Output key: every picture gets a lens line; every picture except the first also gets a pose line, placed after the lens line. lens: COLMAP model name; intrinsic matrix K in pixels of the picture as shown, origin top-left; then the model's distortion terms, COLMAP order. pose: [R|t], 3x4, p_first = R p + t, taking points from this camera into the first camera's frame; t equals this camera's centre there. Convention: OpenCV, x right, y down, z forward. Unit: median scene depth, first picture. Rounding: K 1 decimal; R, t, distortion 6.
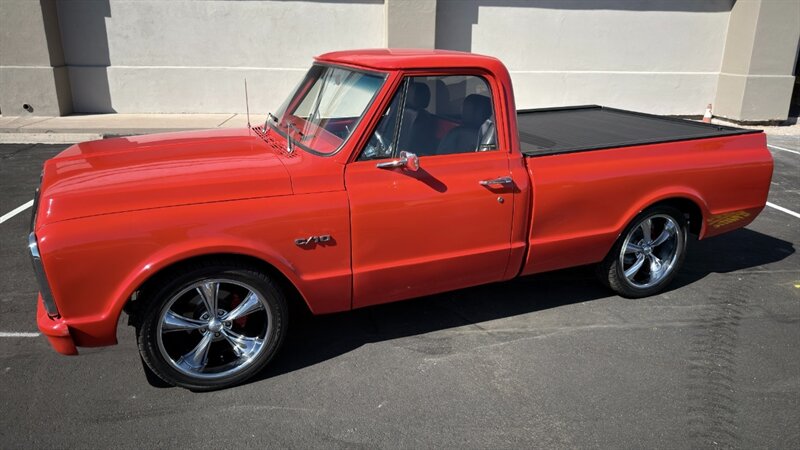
lens RADIAL K [[567.3, 0, 402.8], [0, 567.3, 223.6], [0, 0, 1]] dist [0.044510, -0.058284]
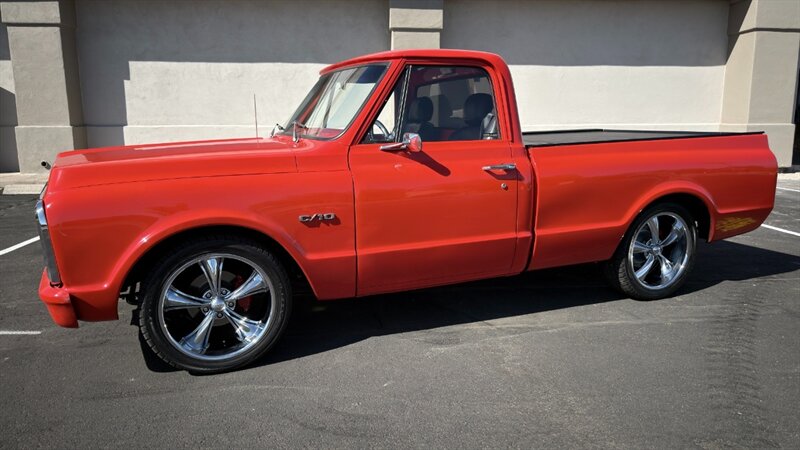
lens RADIAL K [[567.3, 0, 401.7], [0, 567.3, 225.1], [0, 0, 1]] dist [0.044510, -0.058284]
pose [[0.999742, -0.015463, -0.016658, 0.006190], [0.013205, 0.991680, -0.128045, 0.143815], [0.018499, 0.127792, 0.991628, 0.009369]]
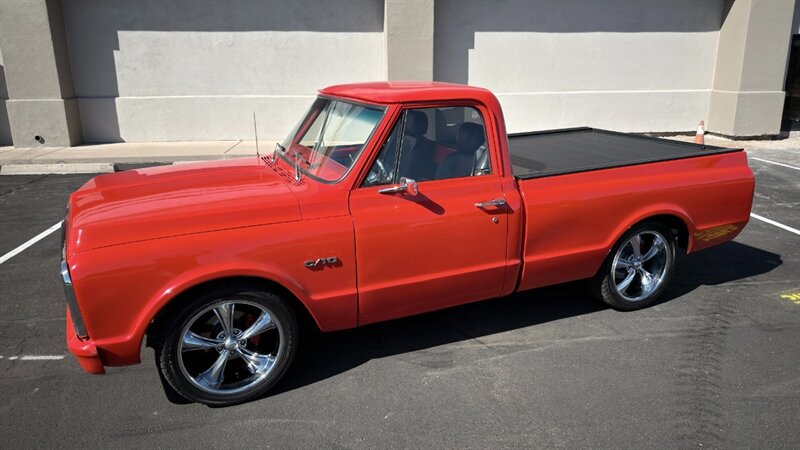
lens RADIAL K [[567.3, 0, 404.5], [0, 567.3, 221.2], [0, 0, 1]] dist [0.044510, -0.058284]
pose [[0.999761, -0.021678, -0.002804, 0.004092], [0.021553, 0.999019, -0.038675, -0.002661], [0.003639, 0.038605, 0.999248, -0.064847]]
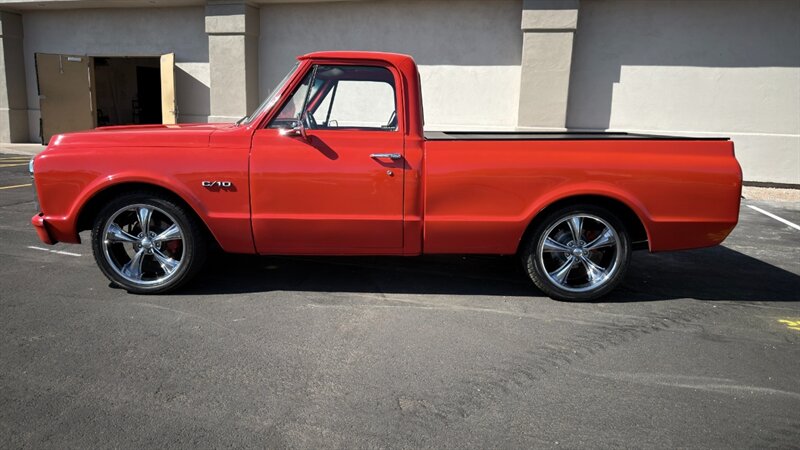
lens RADIAL K [[567.3, 0, 401.4], [0, 567.3, 225.7], [0, 0, 1]] dist [0.044510, -0.058284]
pose [[0.925873, 0.082237, -0.368776, 0.583496], [-0.131074, 0.985323, -0.109356, 0.171873], [0.354370, 0.149586, 0.923063, -0.014778]]
